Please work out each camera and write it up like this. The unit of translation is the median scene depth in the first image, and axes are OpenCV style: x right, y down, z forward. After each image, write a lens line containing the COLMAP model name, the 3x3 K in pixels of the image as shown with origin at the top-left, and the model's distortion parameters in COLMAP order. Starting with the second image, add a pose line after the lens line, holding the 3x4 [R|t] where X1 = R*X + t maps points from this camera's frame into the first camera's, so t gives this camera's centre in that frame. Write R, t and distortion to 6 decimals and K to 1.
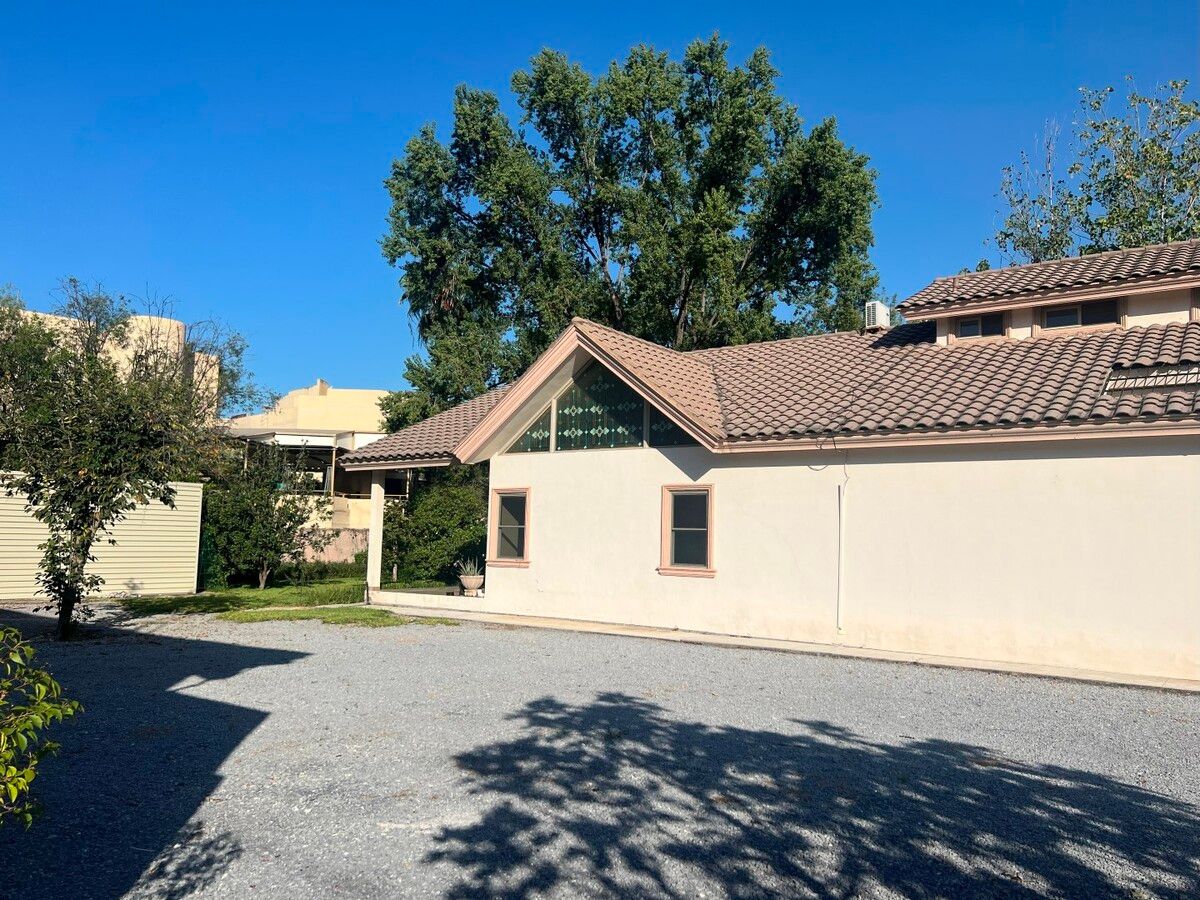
lens RADIAL K [[896.2, 0, 601.4], [0, 896.2, 456.7], [0, 0, 1]] dist [0.052242, -0.059299]
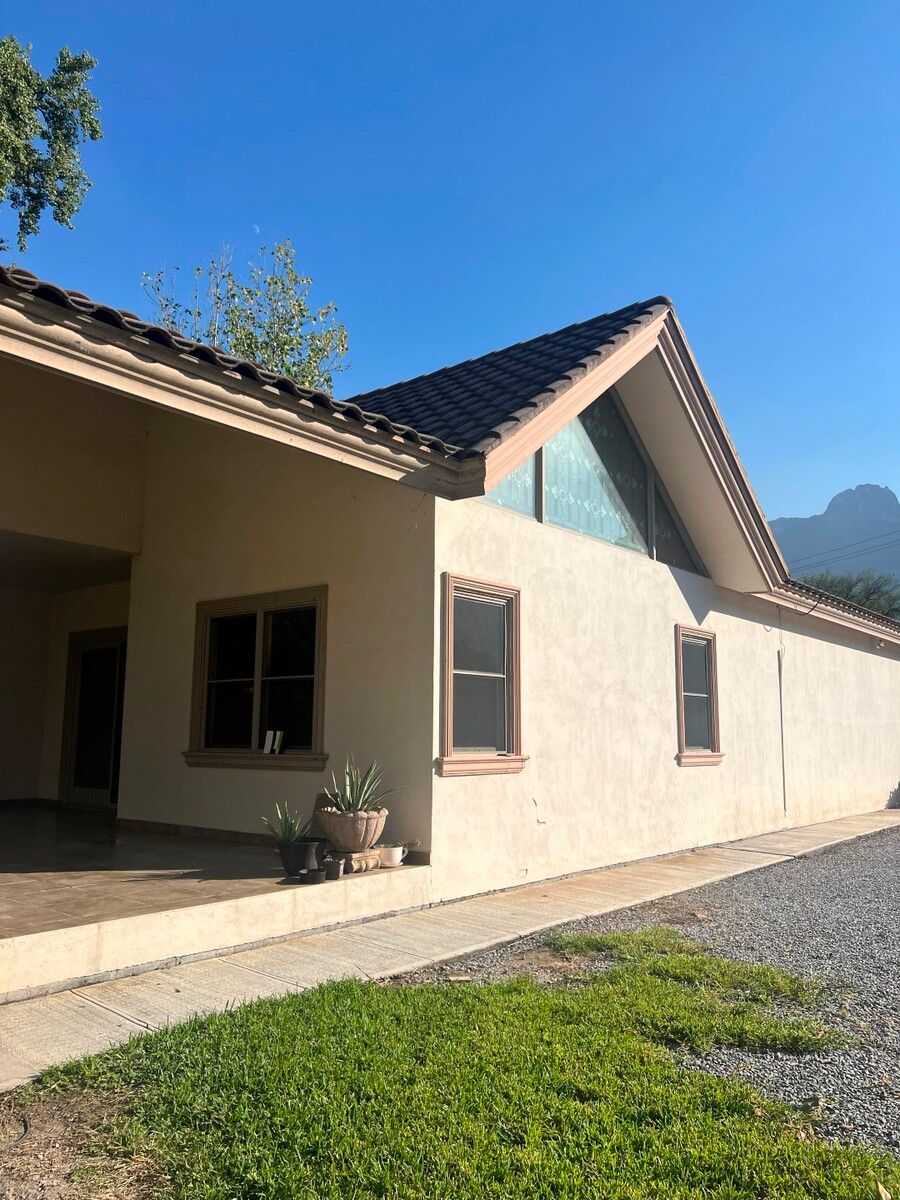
lens RADIAL K [[896.2, 0, 450.0], [0, 896.2, 600.0], [0, 0, 1]] dist [0.052242, -0.059299]
pose [[0.064323, 0.124390, 0.990146, -0.566551], [-0.097238, 0.988261, -0.117836, 0.105345], [-0.993180, -0.088700, 0.075663, 1.108613]]
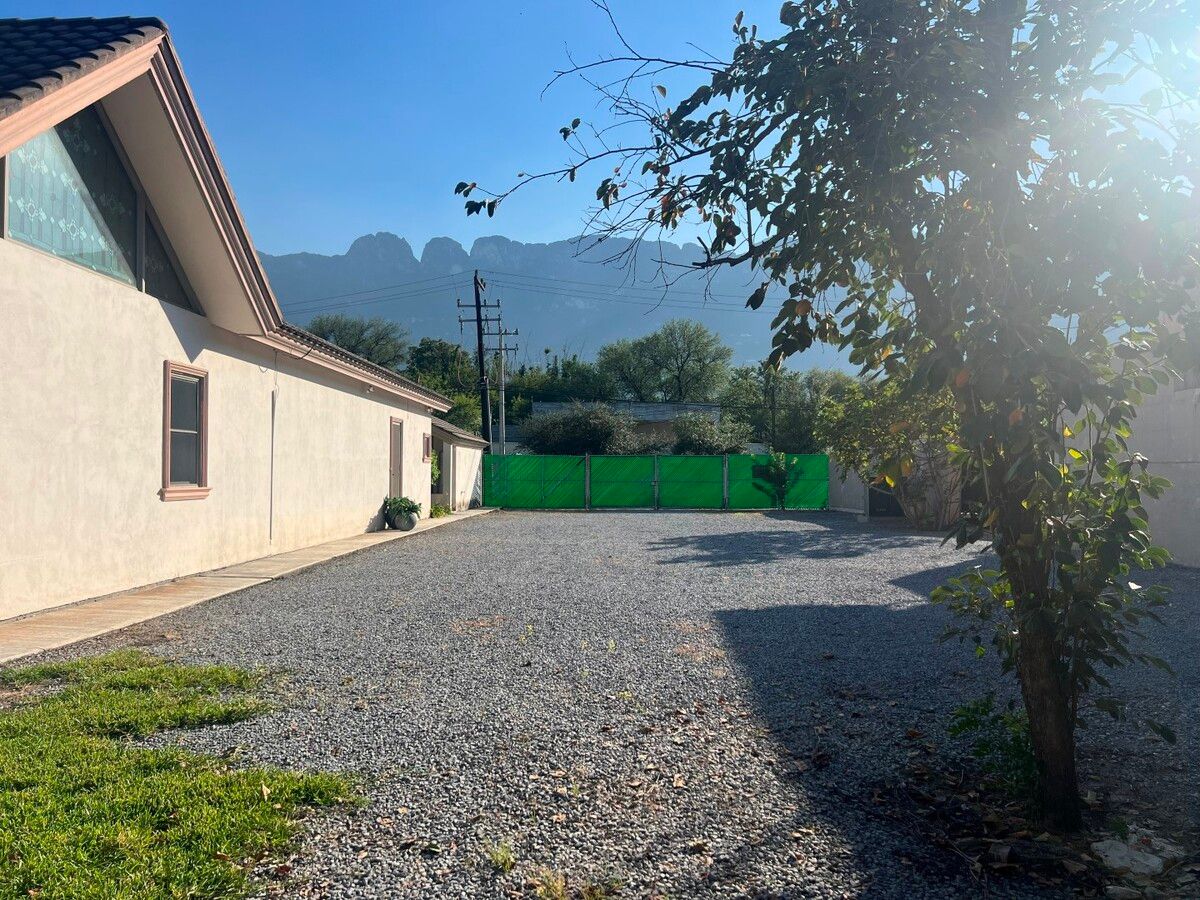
lens RADIAL K [[896.2, 0, 601.4], [0, 896.2, 456.7], [0, 0, 1]] dist [0.052242, -0.059299]
pose [[-0.576898, -0.010097, 0.816754, -0.619056], [-0.089645, 0.994666, -0.051023, 0.103906], [-0.811882, -0.102653, -0.574726, 1.105669]]
